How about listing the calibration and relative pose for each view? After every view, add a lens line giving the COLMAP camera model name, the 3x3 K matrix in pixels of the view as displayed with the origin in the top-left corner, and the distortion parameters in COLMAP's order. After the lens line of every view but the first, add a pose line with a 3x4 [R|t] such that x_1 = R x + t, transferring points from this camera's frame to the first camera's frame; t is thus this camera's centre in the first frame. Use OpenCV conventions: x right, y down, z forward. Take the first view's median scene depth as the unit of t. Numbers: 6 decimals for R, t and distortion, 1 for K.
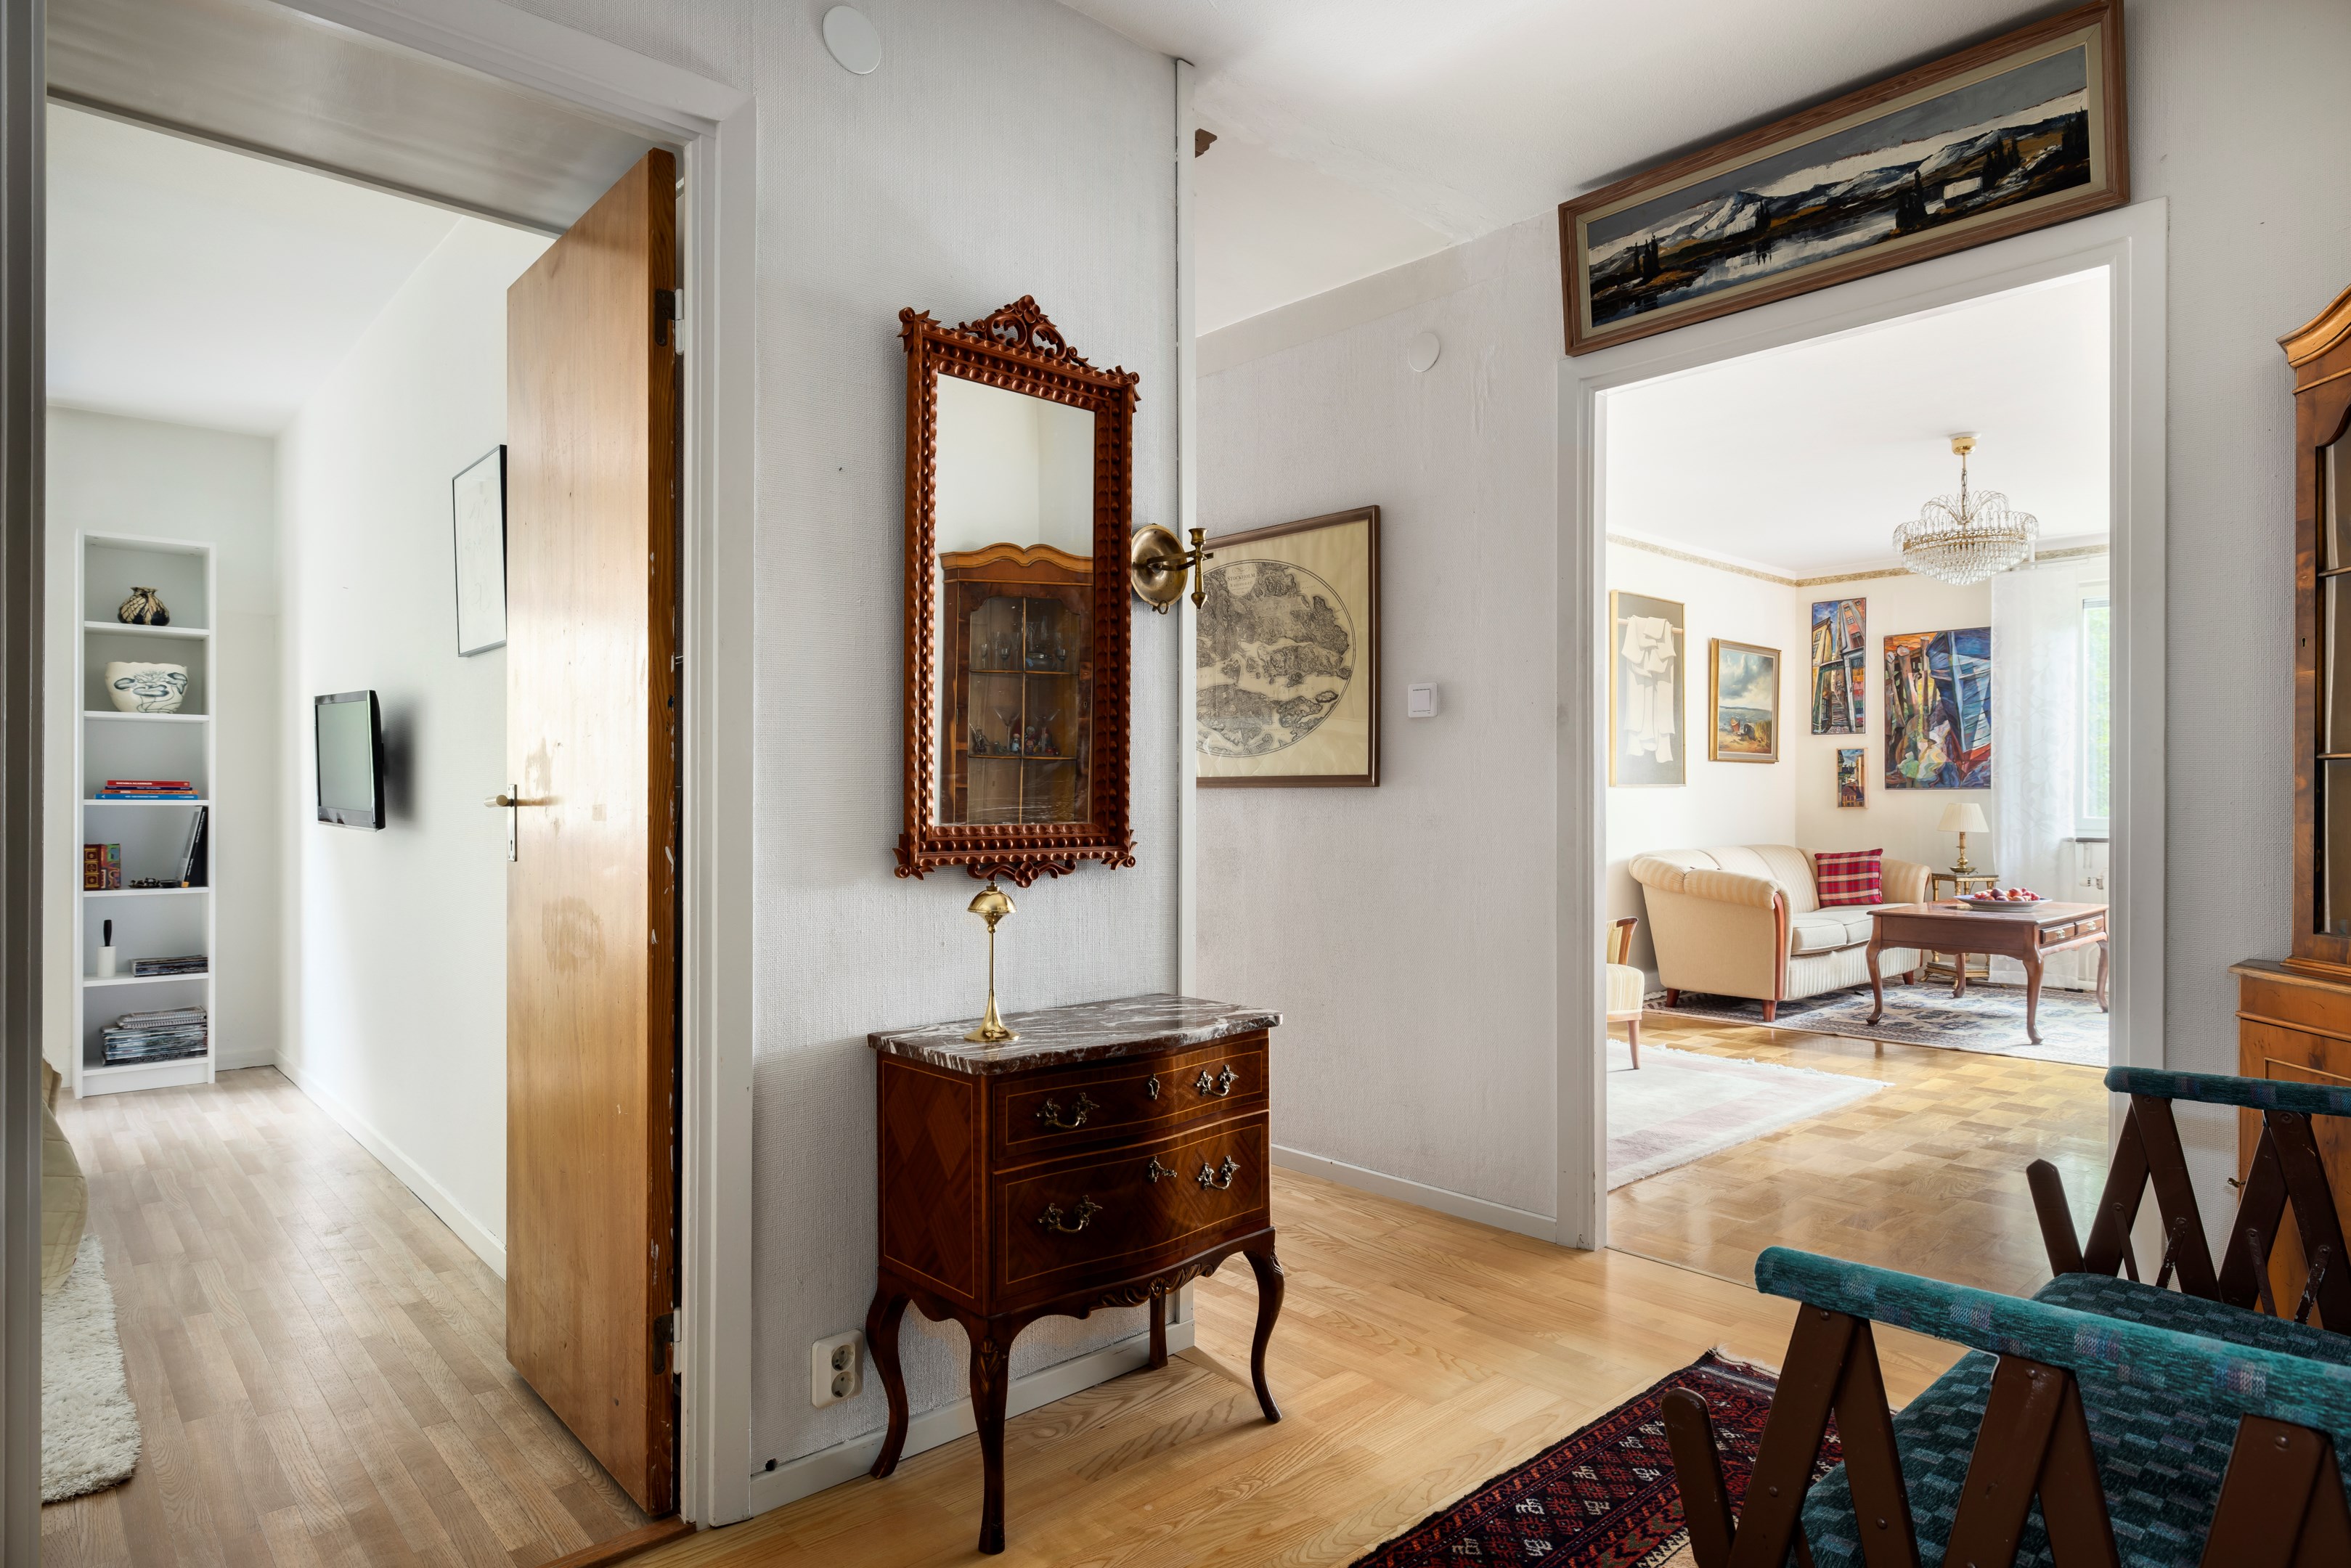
lens RADIAL K [[1329.1, 0, 1179.5], [0, 1329.1, 793.4], [0, 0, 1]] dist [-0.001694, -0.000457]
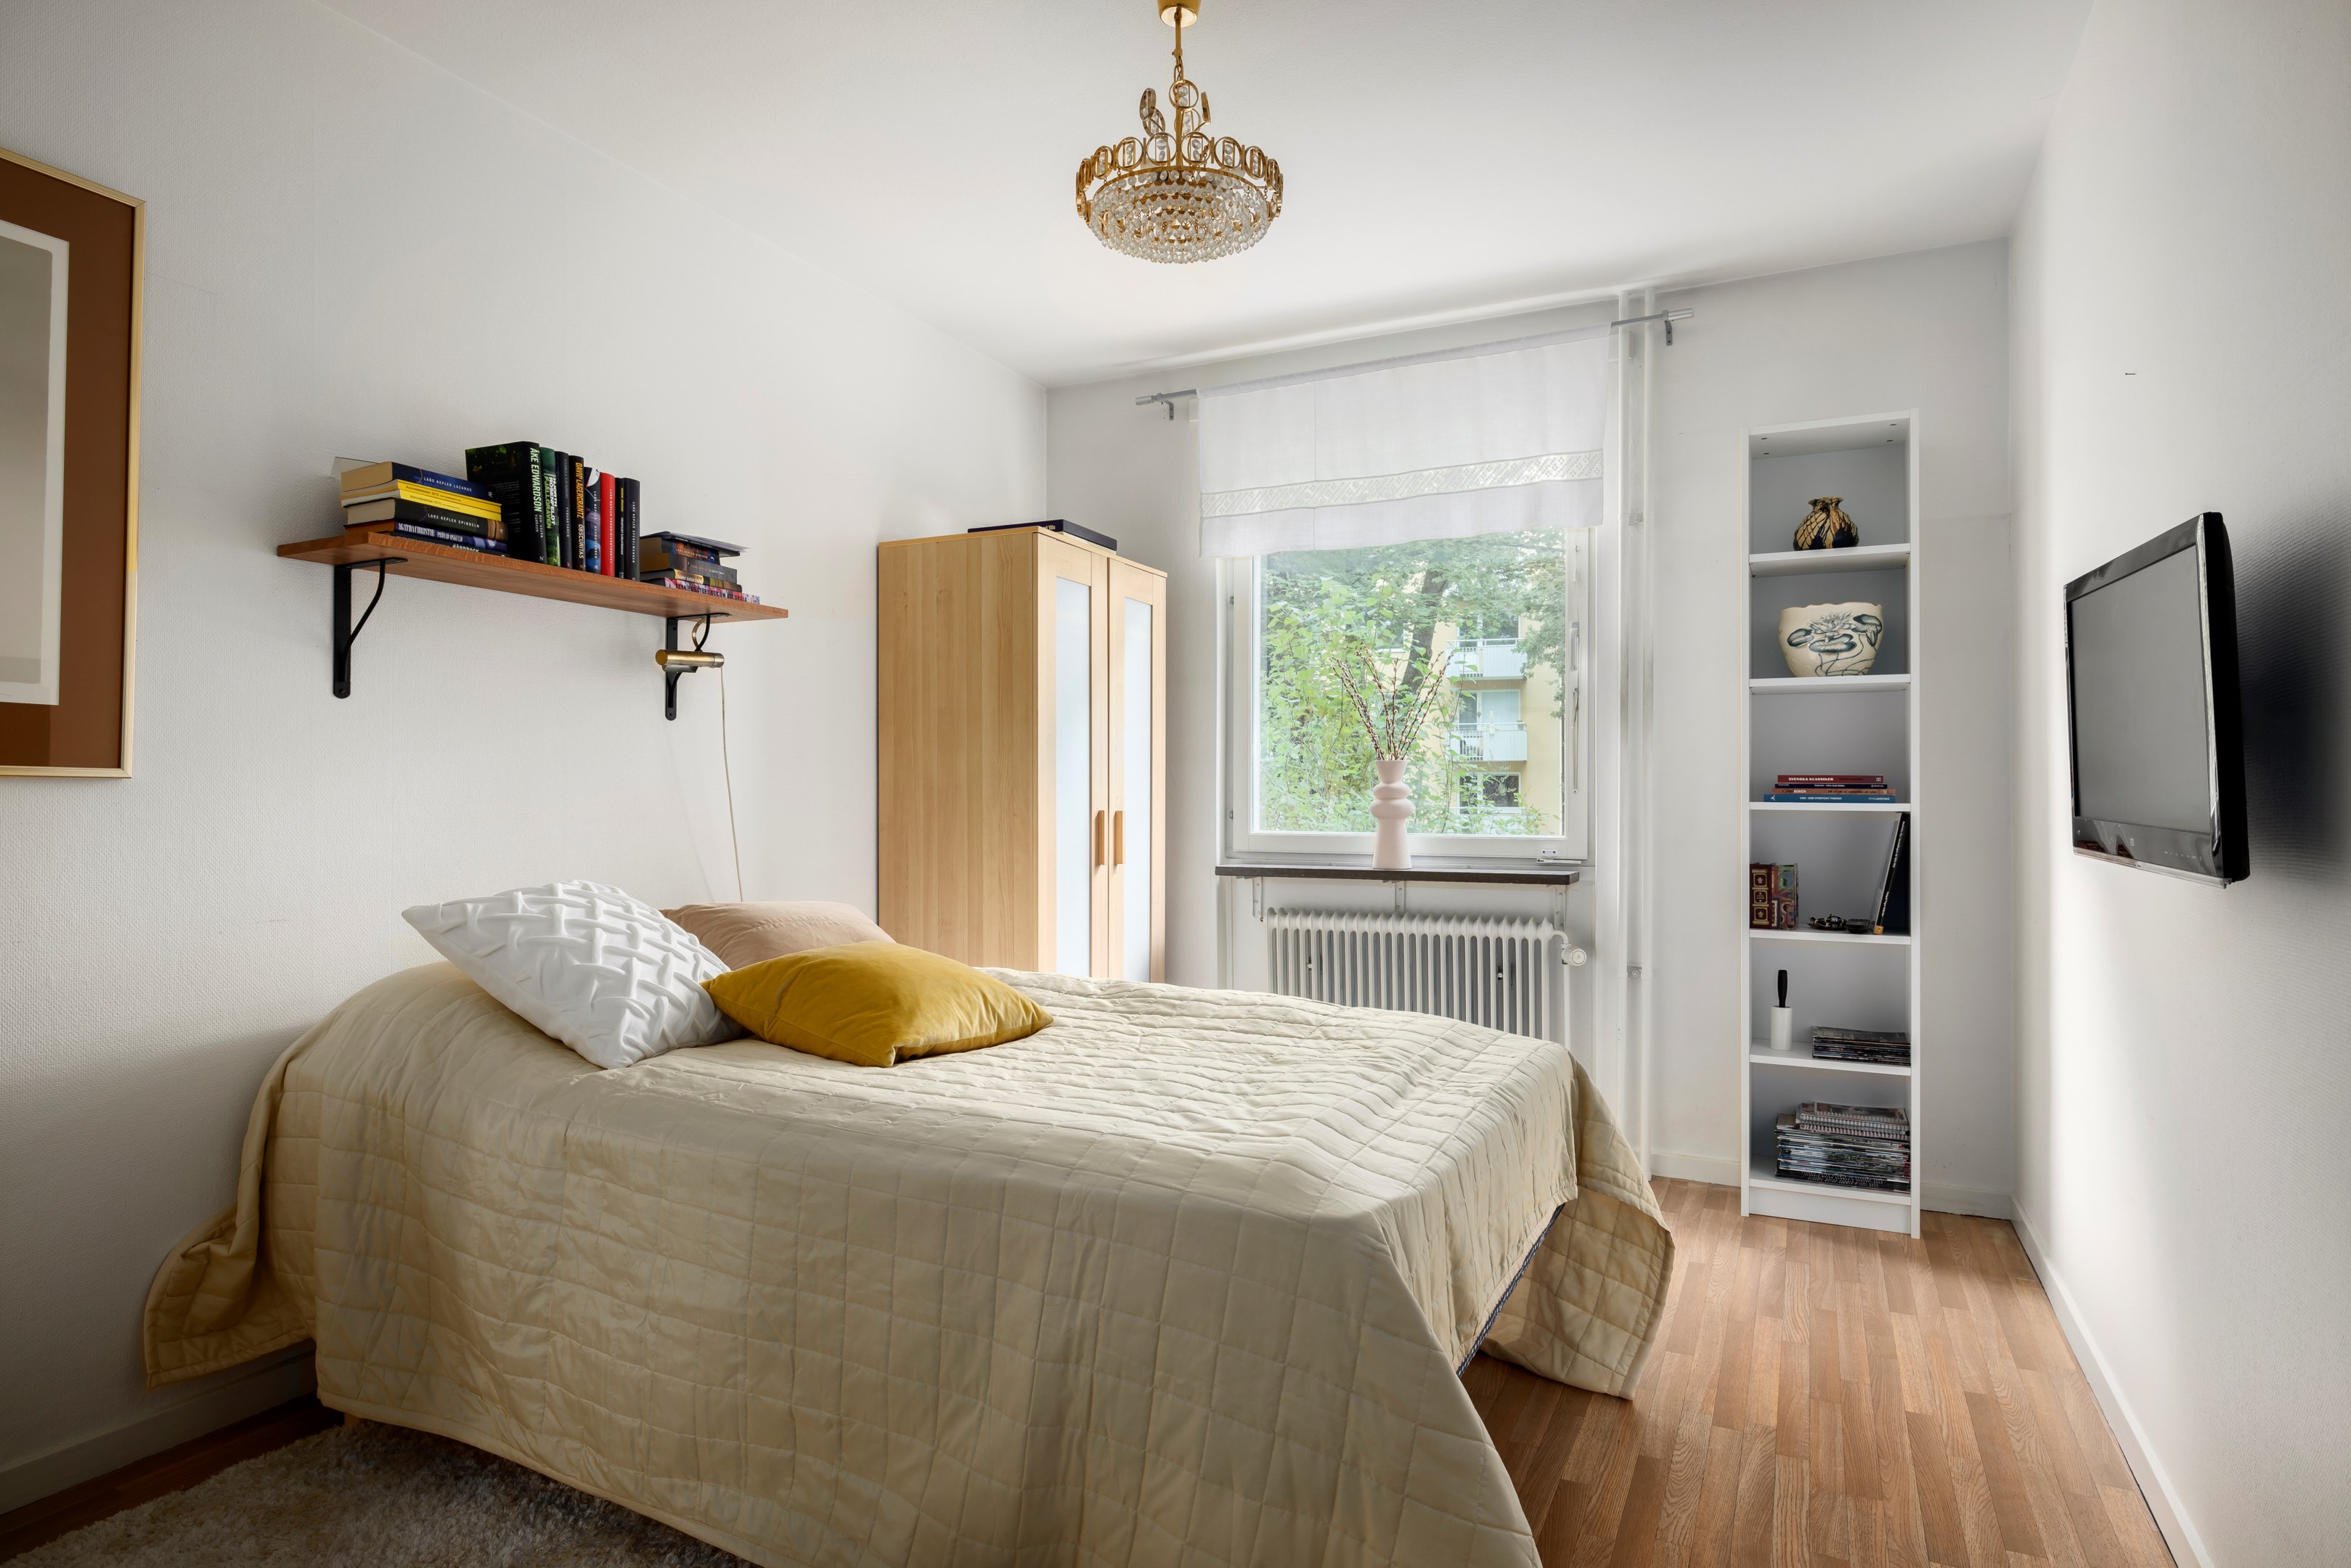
lens RADIAL K [[1329.1, 0, 1172.3], [0, 1329.1, 794.9], [0, 0, 1]] dist [-0.001694, -0.000457]
pose [[0.380833, -0.002940, -0.924639, -0.199381], [0.002858, 0.999994, -0.002002, 0.001017], [0.924639, -0.001880, 0.380839, 0.312489]]
